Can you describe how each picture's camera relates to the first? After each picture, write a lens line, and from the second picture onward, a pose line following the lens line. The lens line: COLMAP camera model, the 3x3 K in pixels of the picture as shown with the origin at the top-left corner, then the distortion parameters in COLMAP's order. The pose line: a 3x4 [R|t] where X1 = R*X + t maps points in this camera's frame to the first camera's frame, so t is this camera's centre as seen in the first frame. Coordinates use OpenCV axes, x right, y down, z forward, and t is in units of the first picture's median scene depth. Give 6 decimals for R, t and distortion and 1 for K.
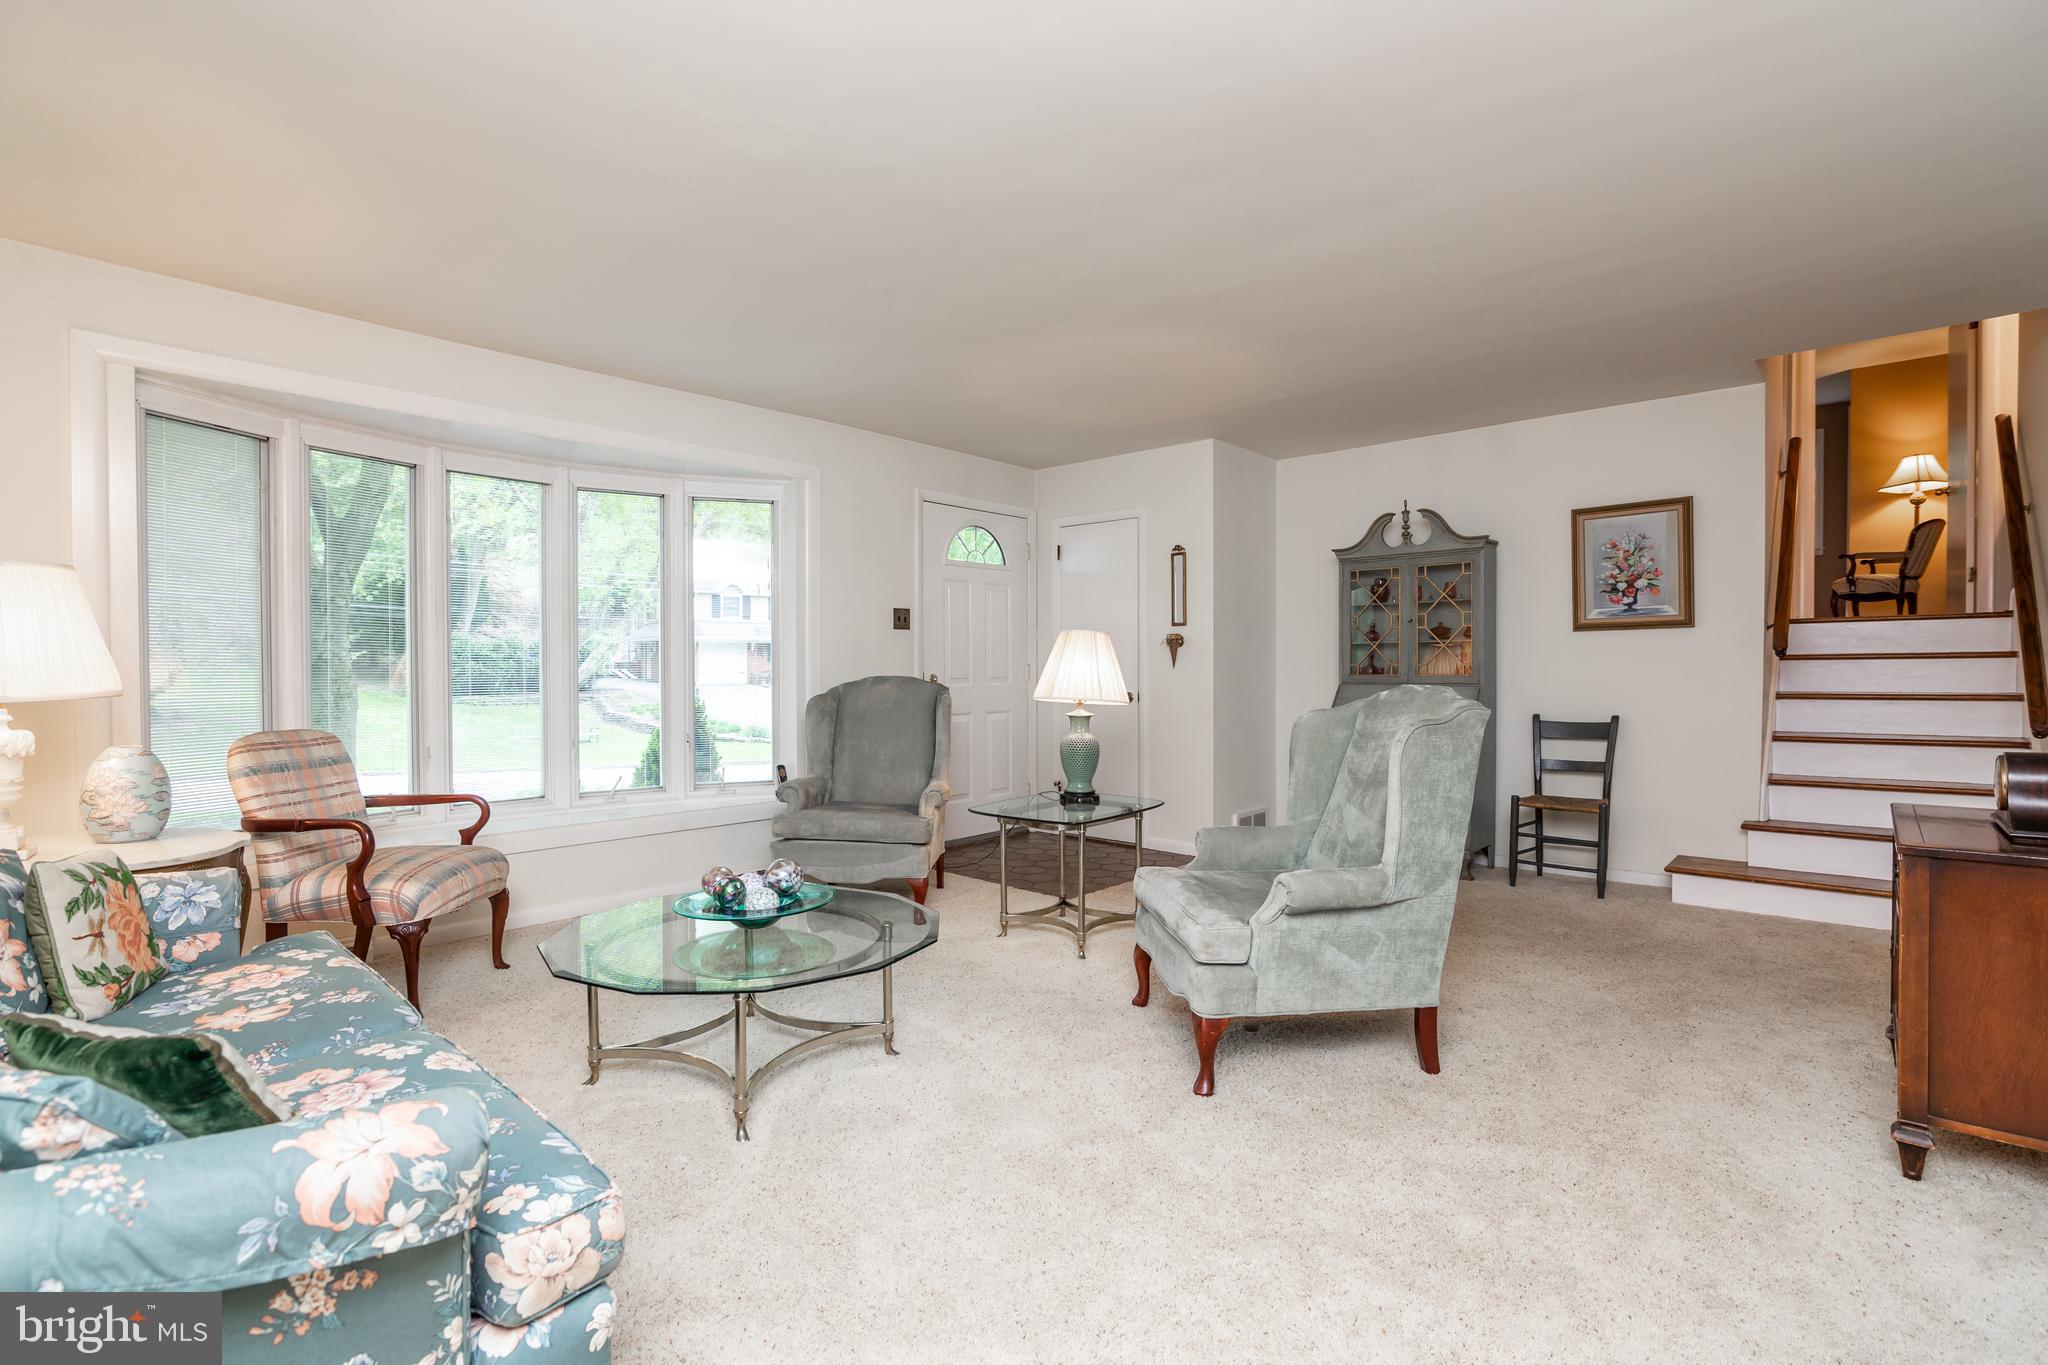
lens RADIAL K [[941.9, 0, 1025.2], [0, 941.9, 679.1], [0, 0, 1]] dist [-0.014560, -0.000696]
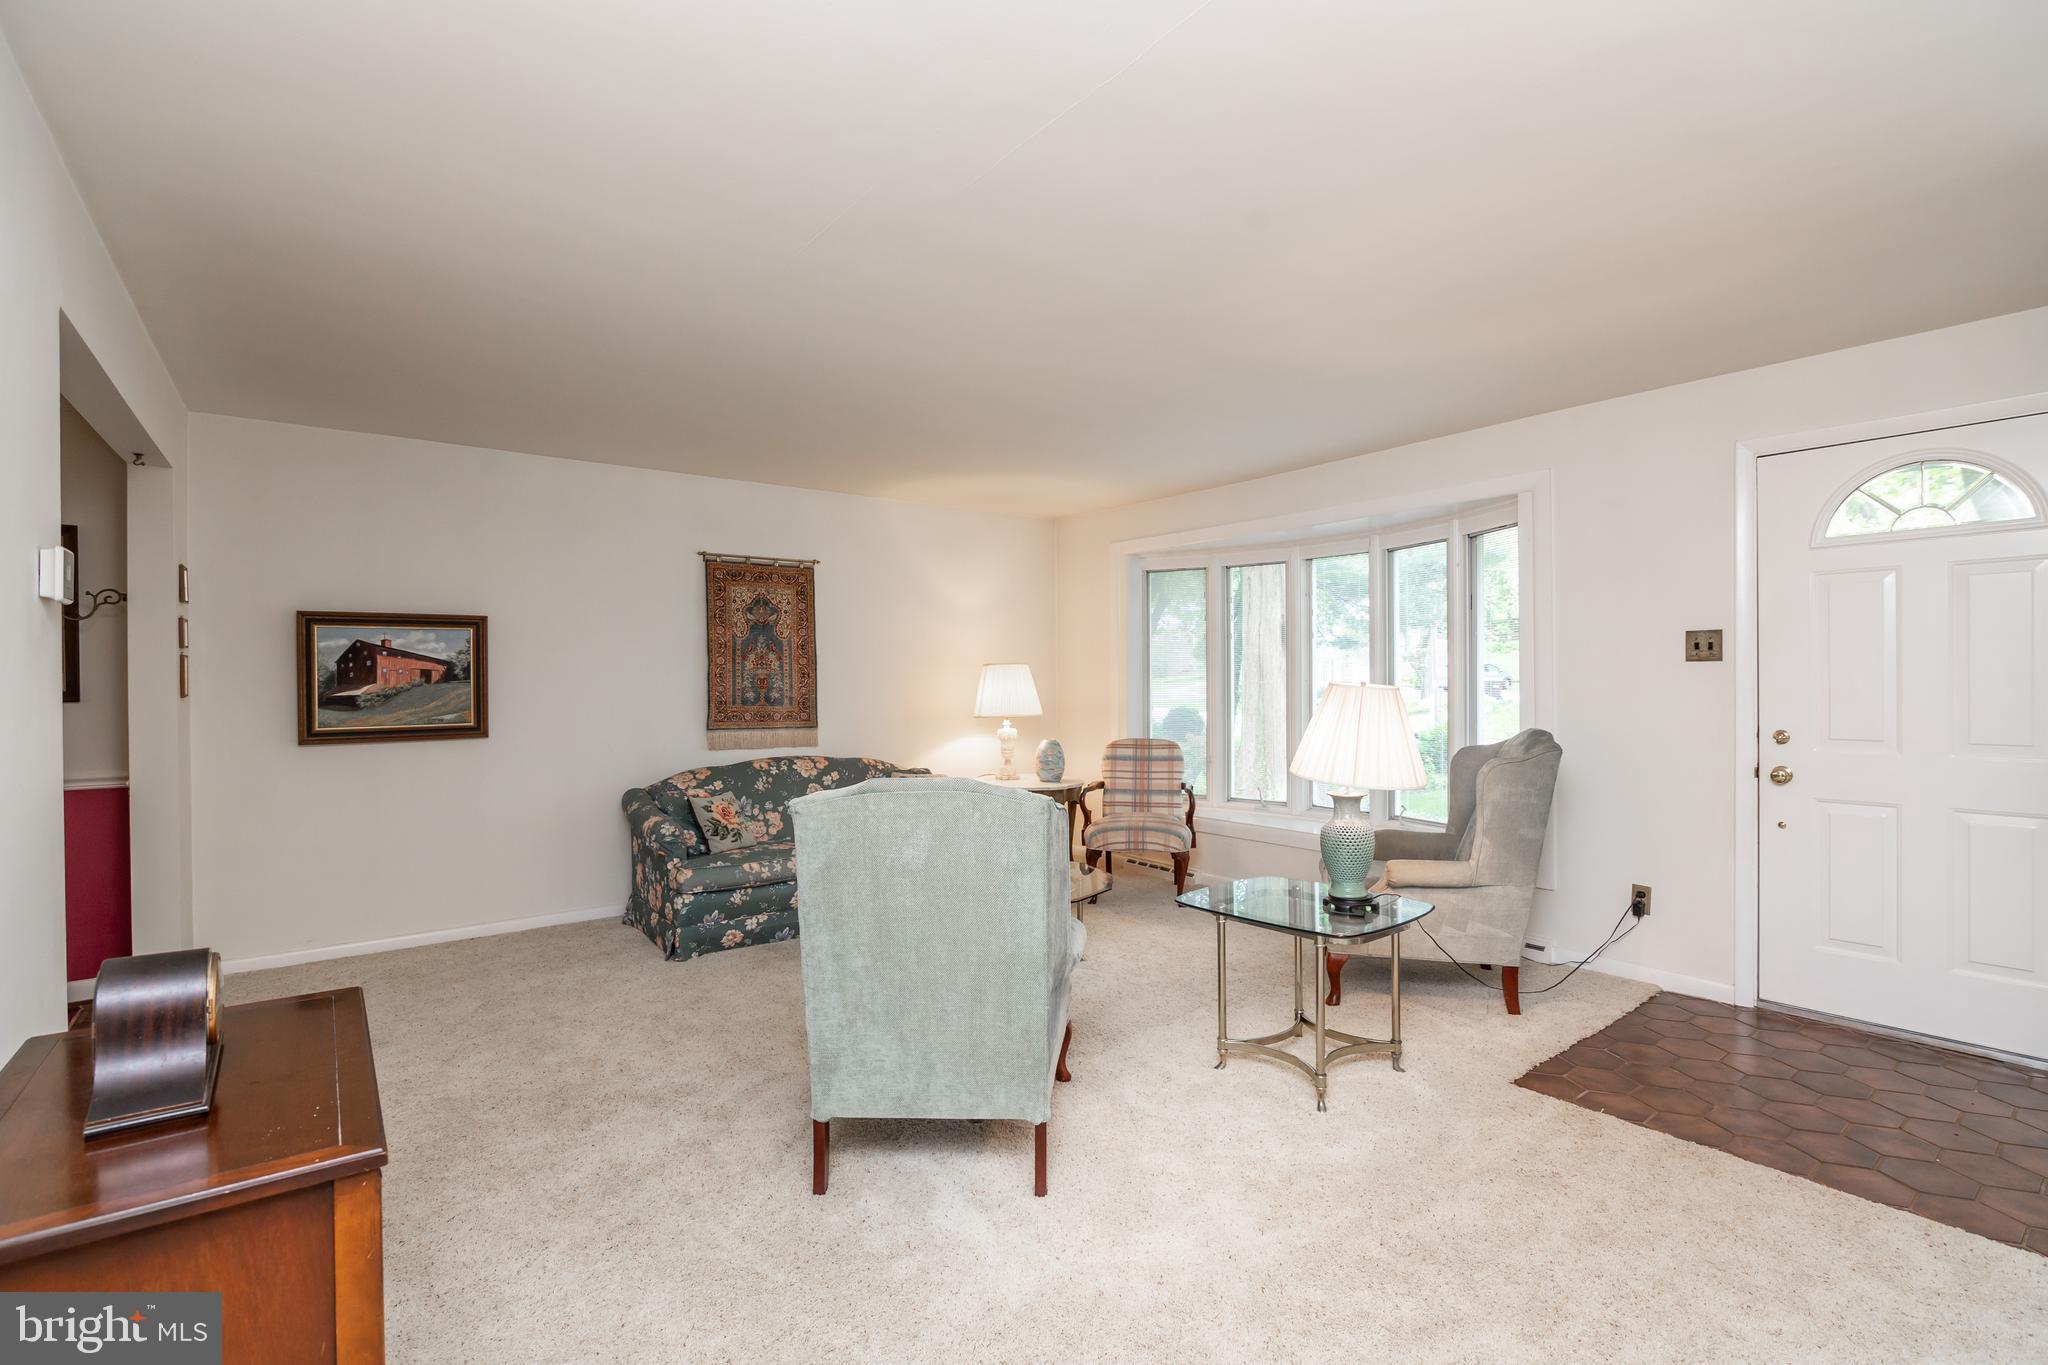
lens RADIAL K [[941.9, 0, 1020.6], [0, 941.9, 679.7], [0, 0, 1]] dist [-0.014560, -0.000696]
pose [[-0.184867, 0.004749, -0.982752, 1.260998], [-0.005903, 0.999965, 0.005942, -0.083094], [0.982746, 0.006900, -0.184832, 1.317035]]
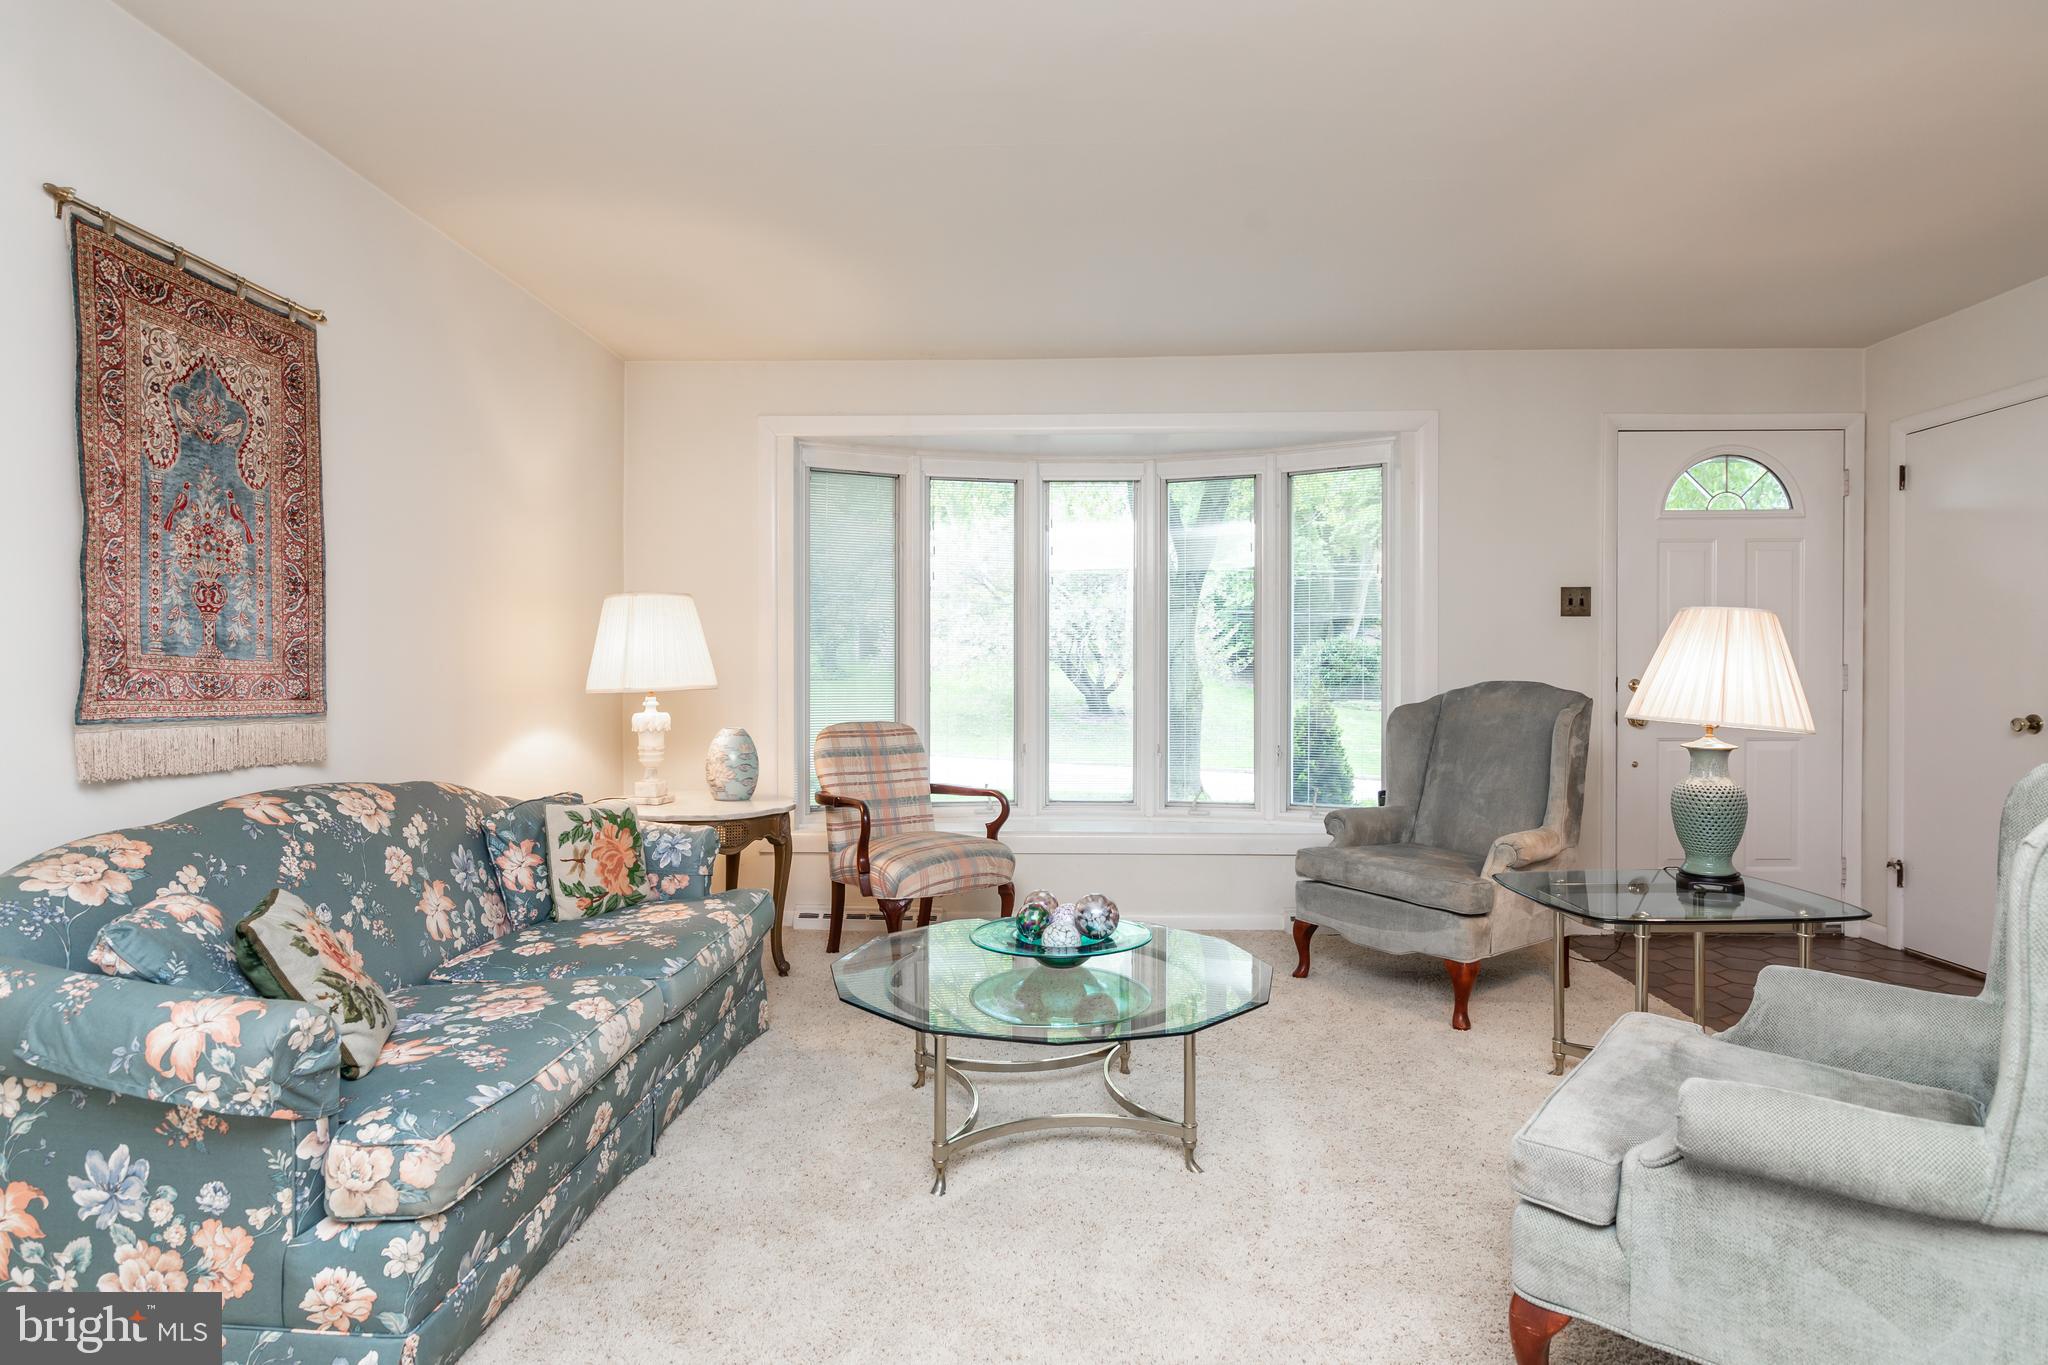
lens RADIAL K [[1061.8, 0, 1027.2], [0, 1061.8, 681.7], [0, 0, 1]] dist [-0.022239, 0.006871]
pose [[0.644285, 0.008627, -0.764737, 0.437152], [-0.011157, 0.999936, 0.001880, -0.000495], [0.764704, 0.007321, 0.644340, 0.342443]]
